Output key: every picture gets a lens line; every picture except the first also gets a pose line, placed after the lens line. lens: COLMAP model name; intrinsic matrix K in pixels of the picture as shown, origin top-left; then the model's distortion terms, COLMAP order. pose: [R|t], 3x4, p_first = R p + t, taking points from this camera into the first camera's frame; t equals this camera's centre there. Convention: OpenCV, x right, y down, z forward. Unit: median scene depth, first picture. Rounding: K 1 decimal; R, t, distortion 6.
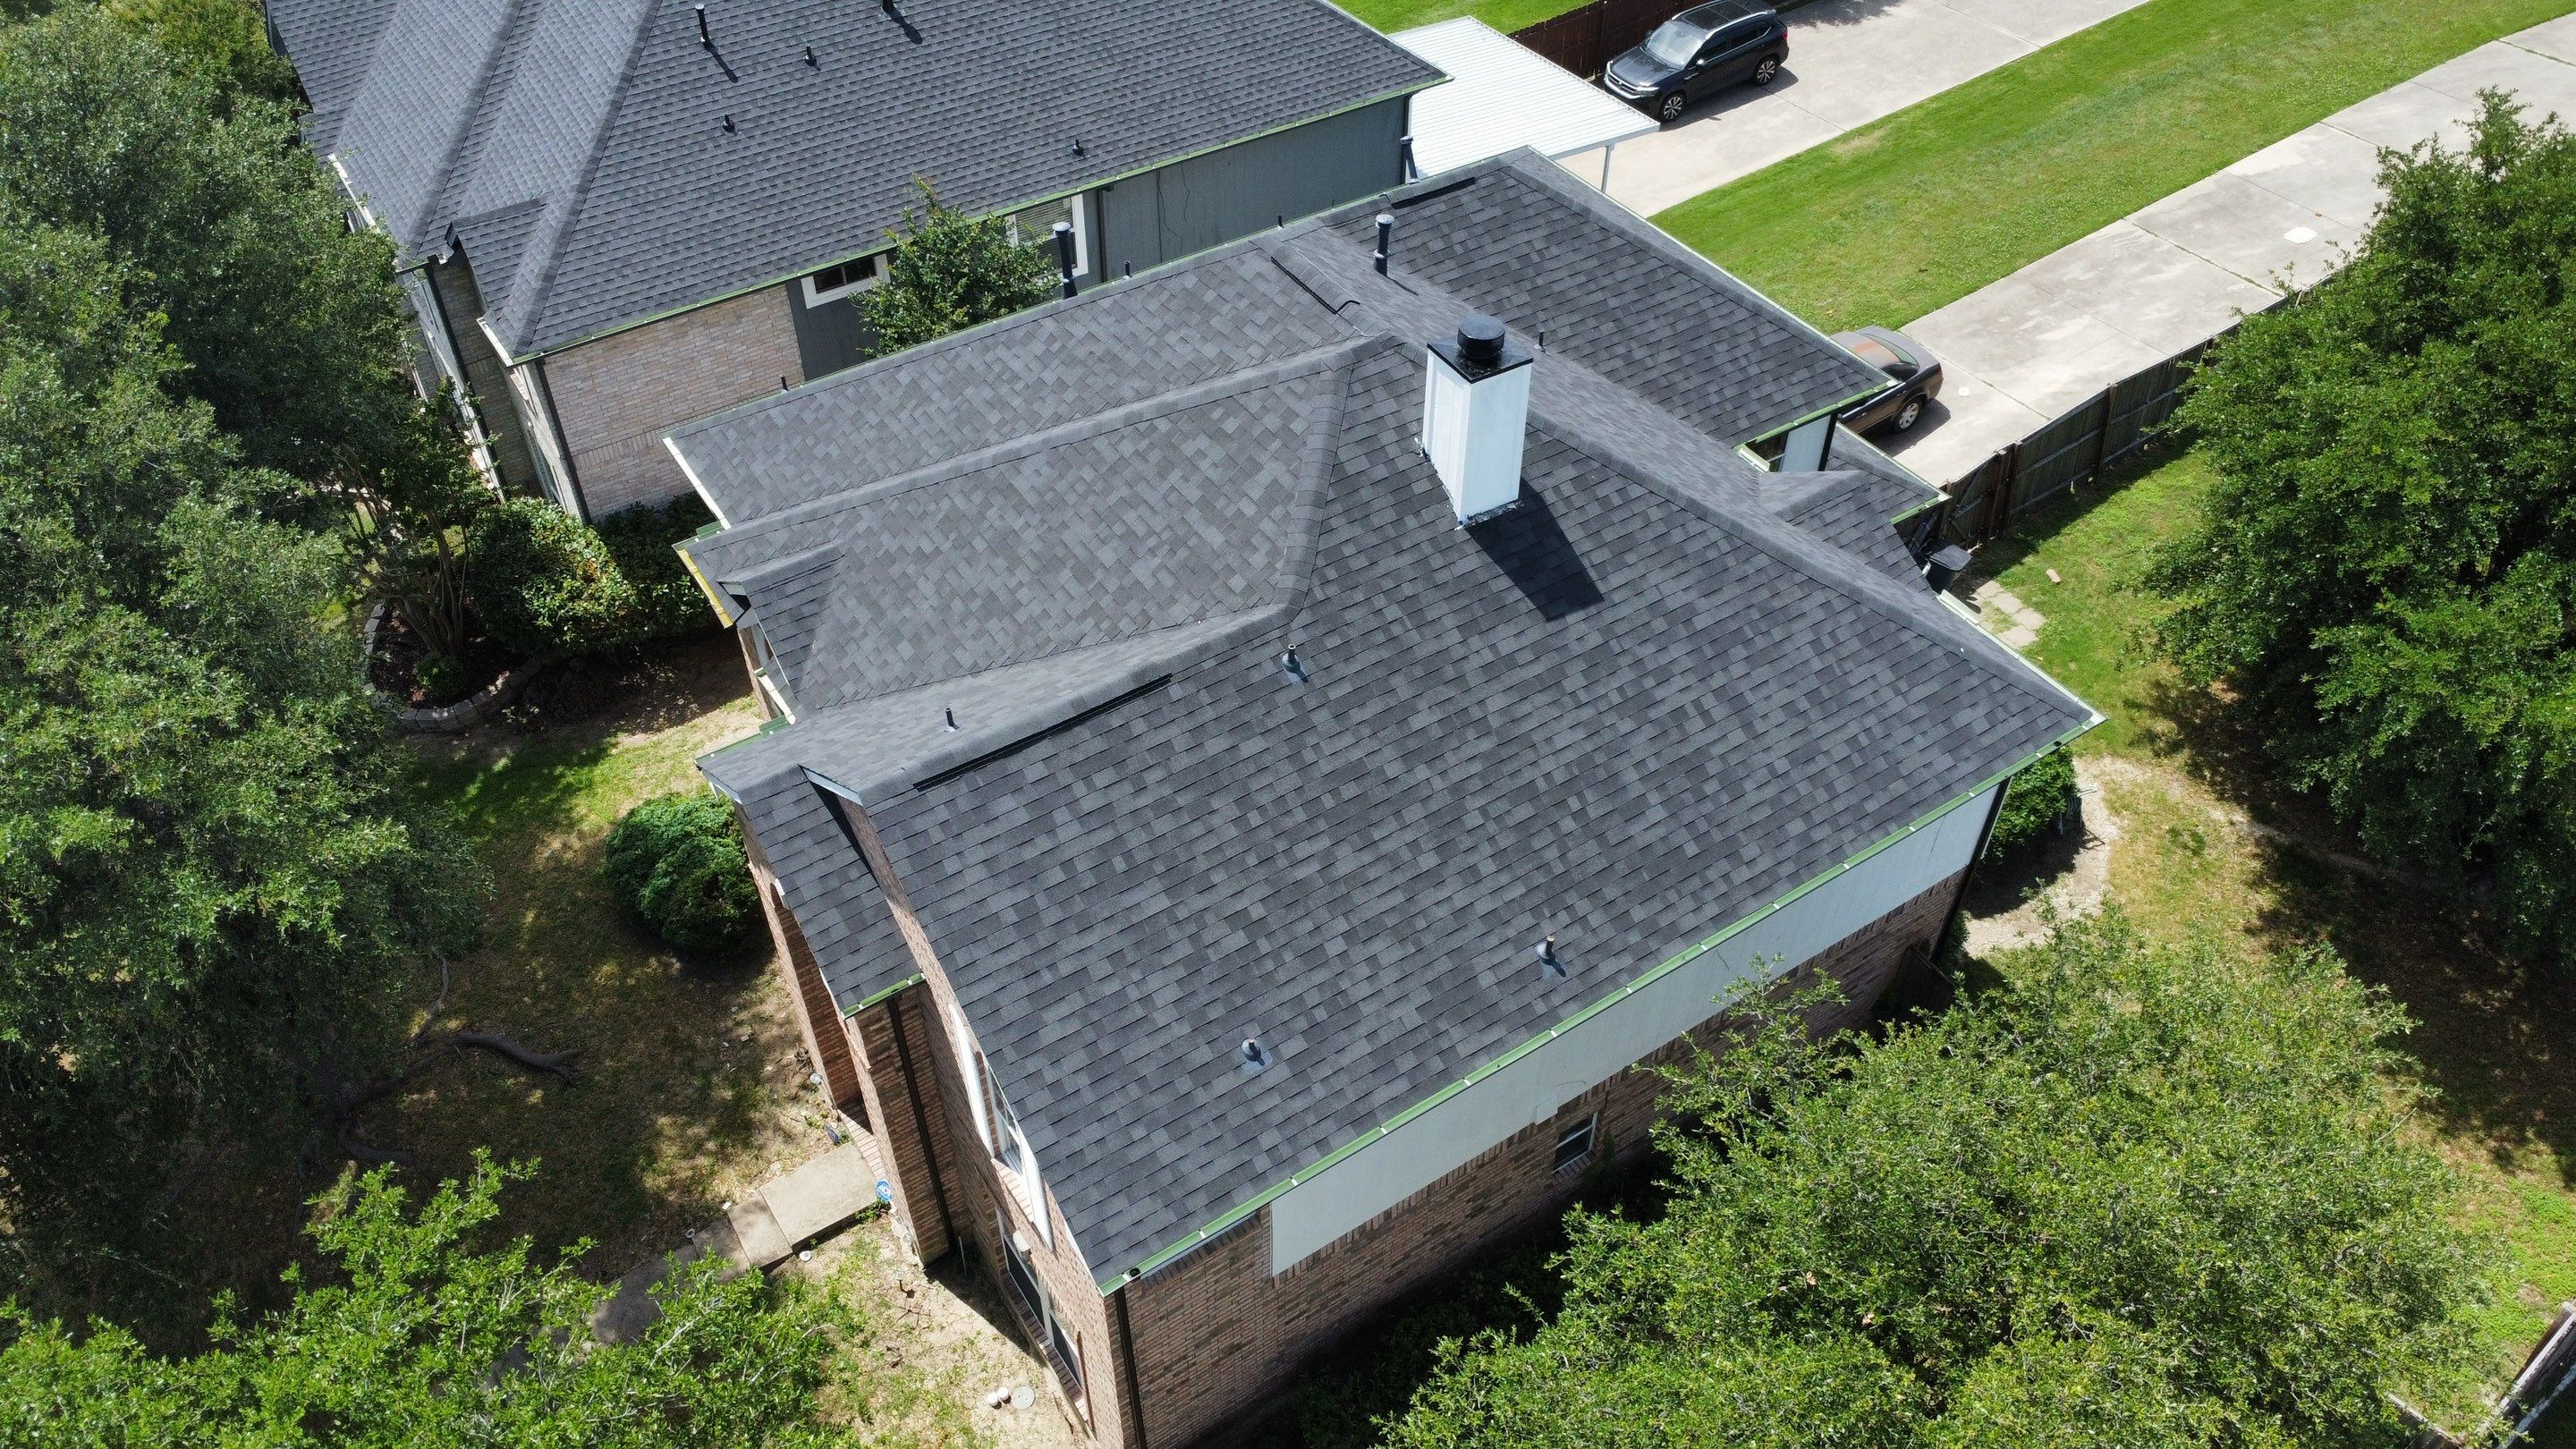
lens RADIAL K [[1875.4, 0, 1278.8], [0, 1875.4, 726.3], [0, 0, 1]] dist [-0.033555, -0.001011]
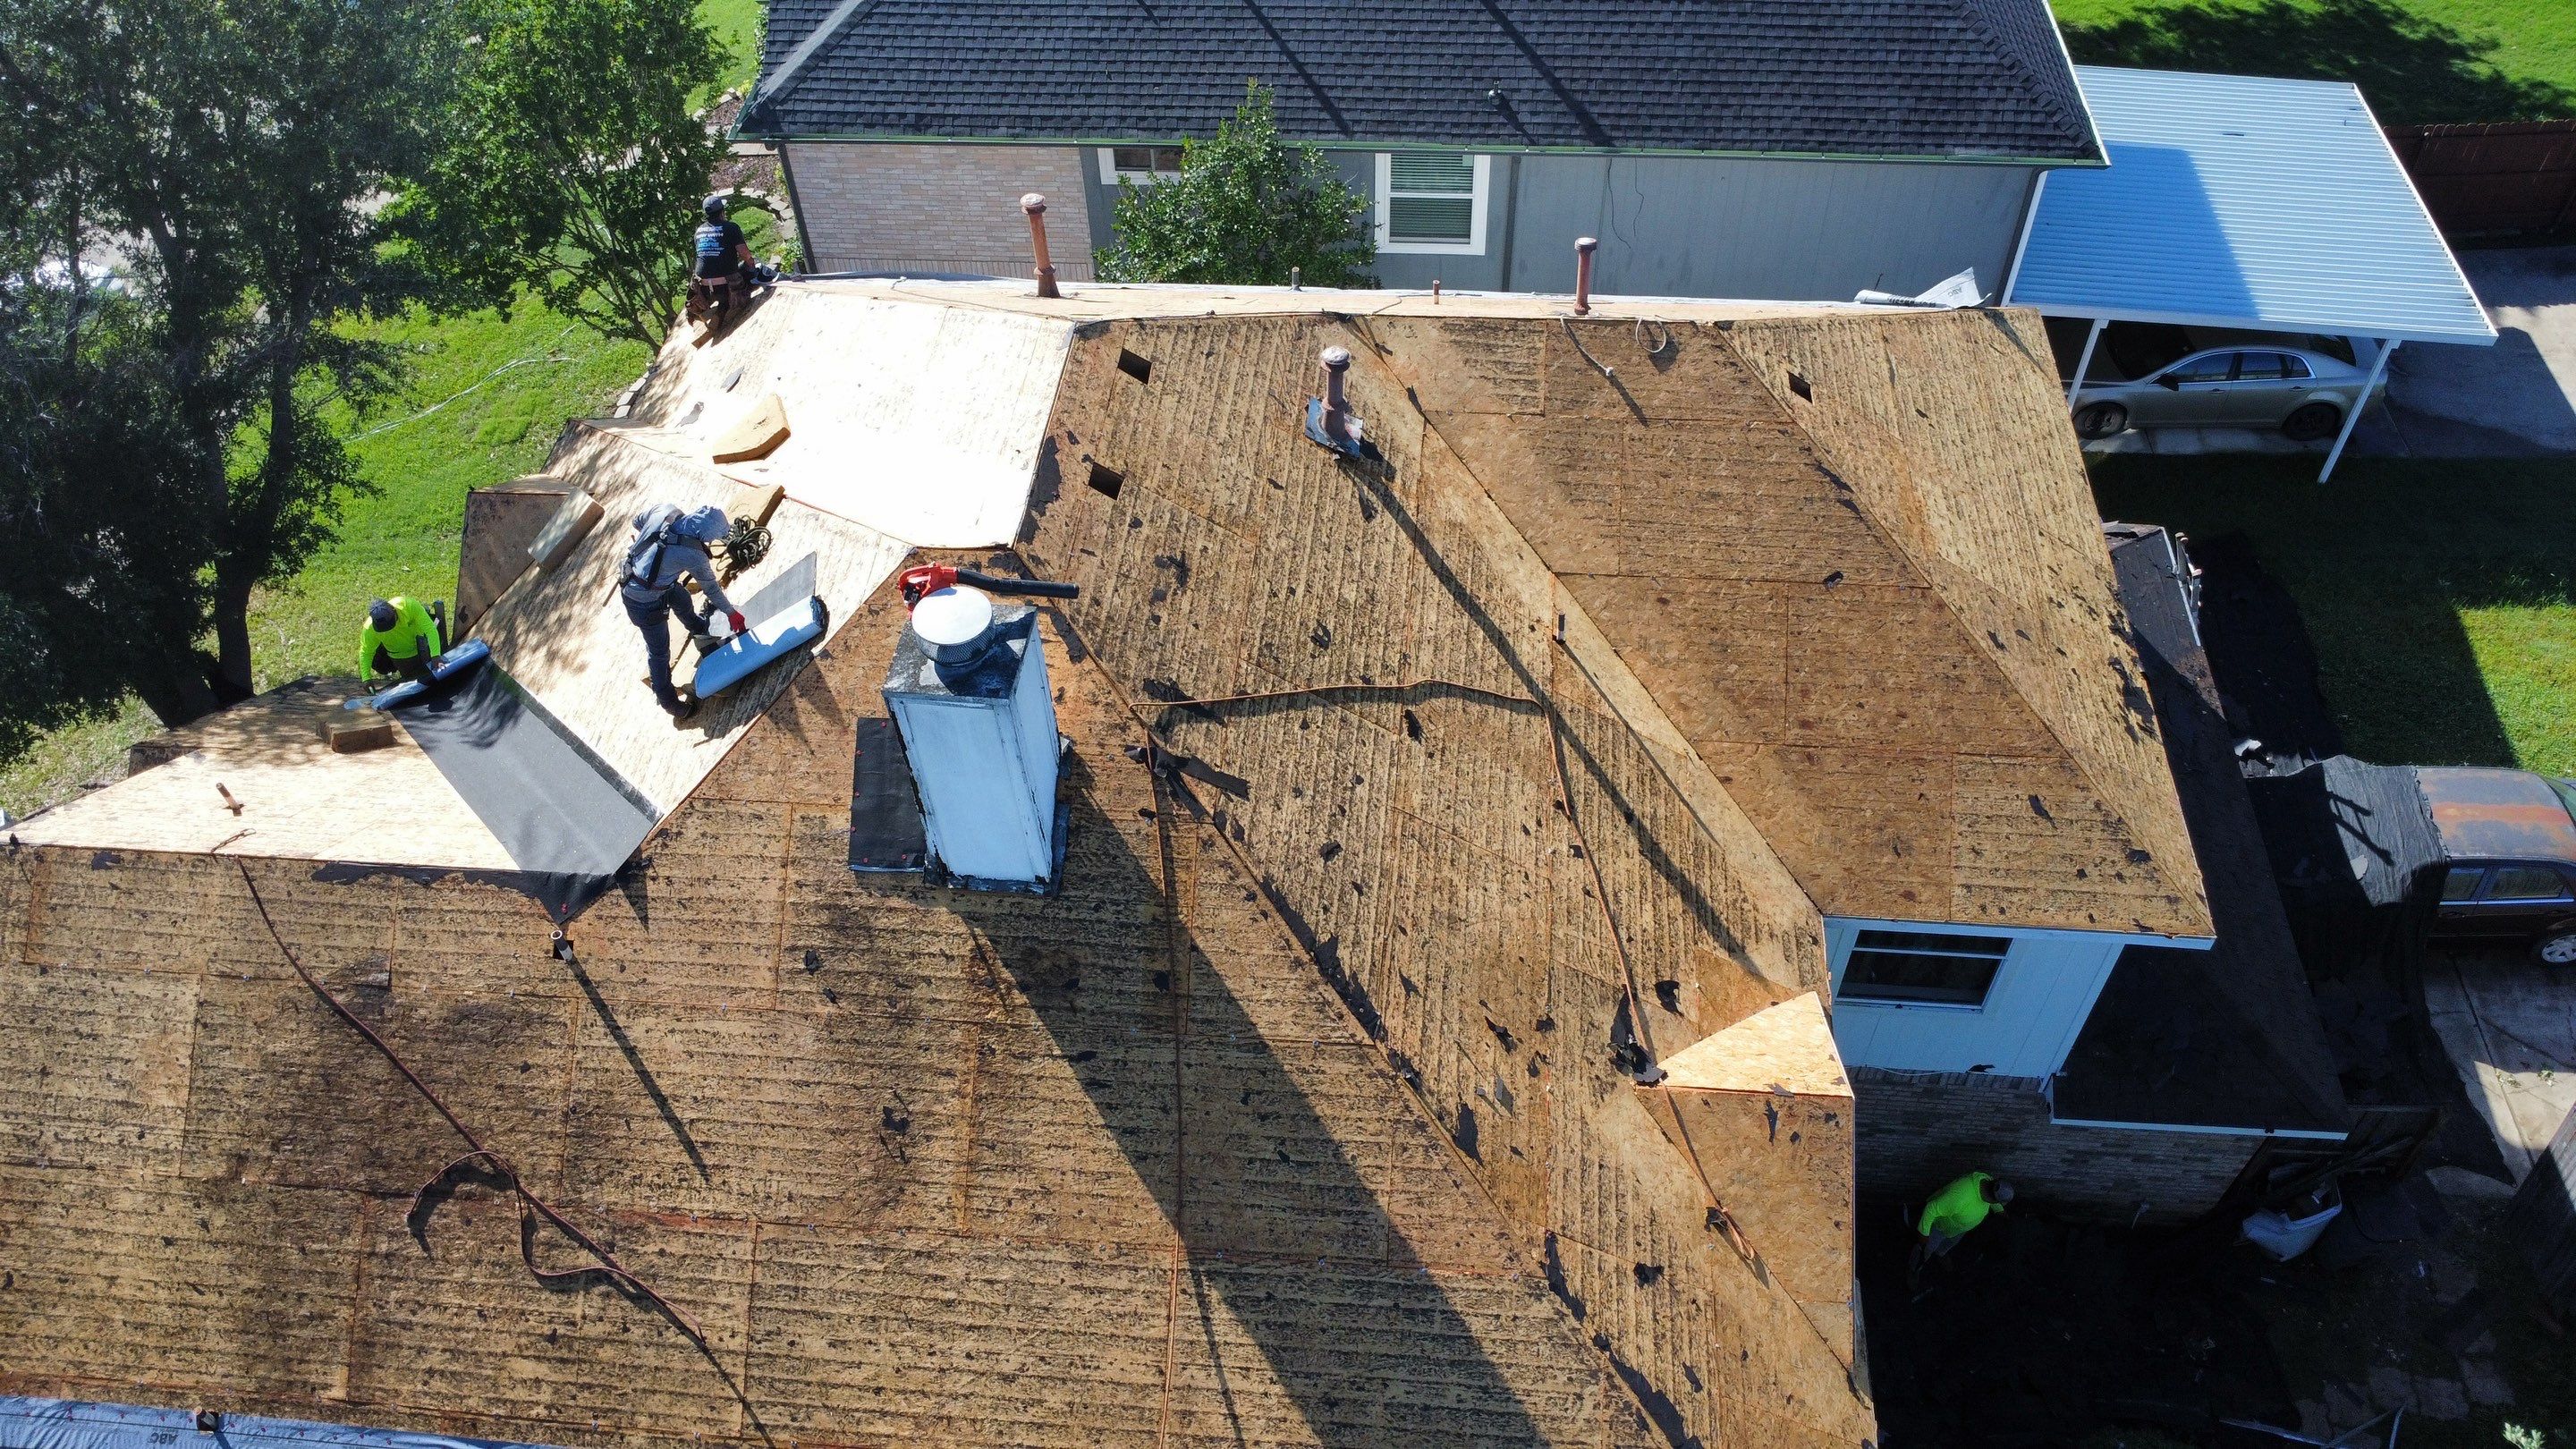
lens RADIAL K [[1875.4, 0, 1278.8], [0, 1875.4, 715.1], [0, 0, 1]] dist [-0.033555, -0.001011]
pose [[0.784089, 0.445073, -0.432567, 0.323681], [-0.404458, 0.895066, 0.187805, -0.241553], [0.470763, 0.027700, 0.881825, 0.383493]]
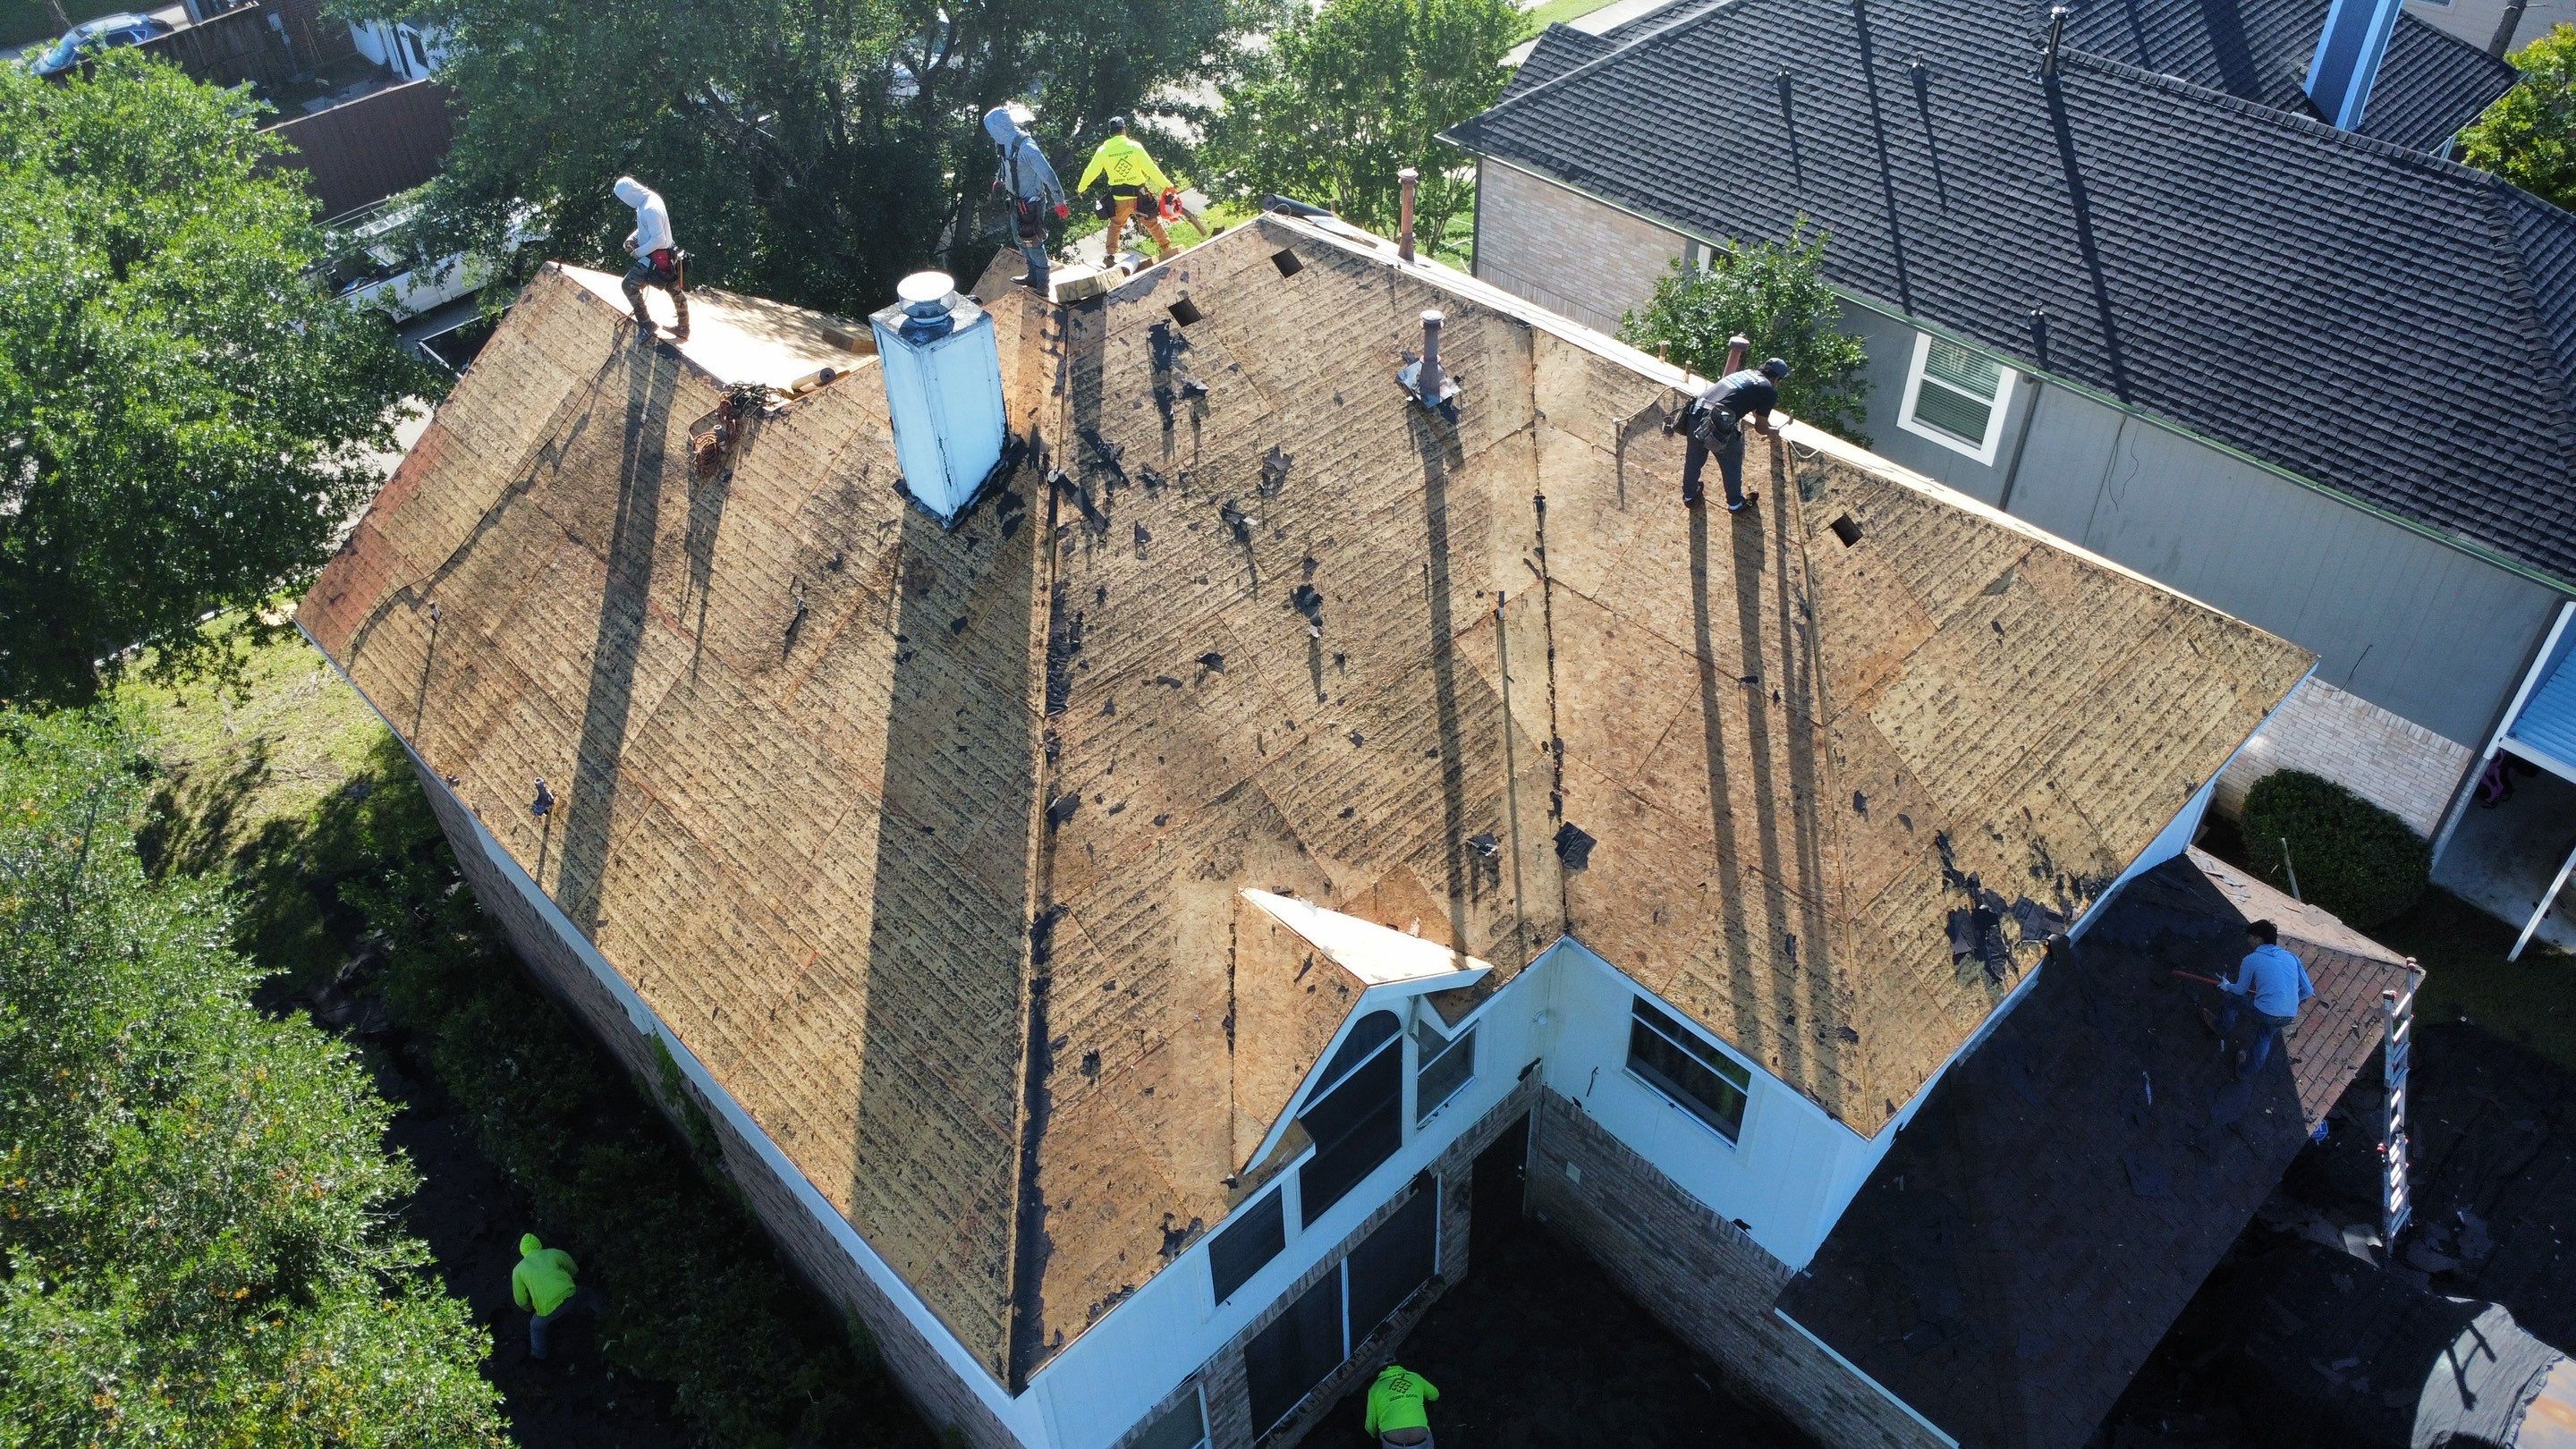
lens RADIAL K [[1875.4, 0, 1297.9], [0, 1875.4, 720.9], [0, 0, 1]] dist [-0.033555, -0.001011]
pose [[0.194408, 0.652048, -0.732829, 0.634946], [-0.660326, 0.639452, 0.393789, -0.381891], [0.725379, 0.407350, 0.554879, 0.526637]]
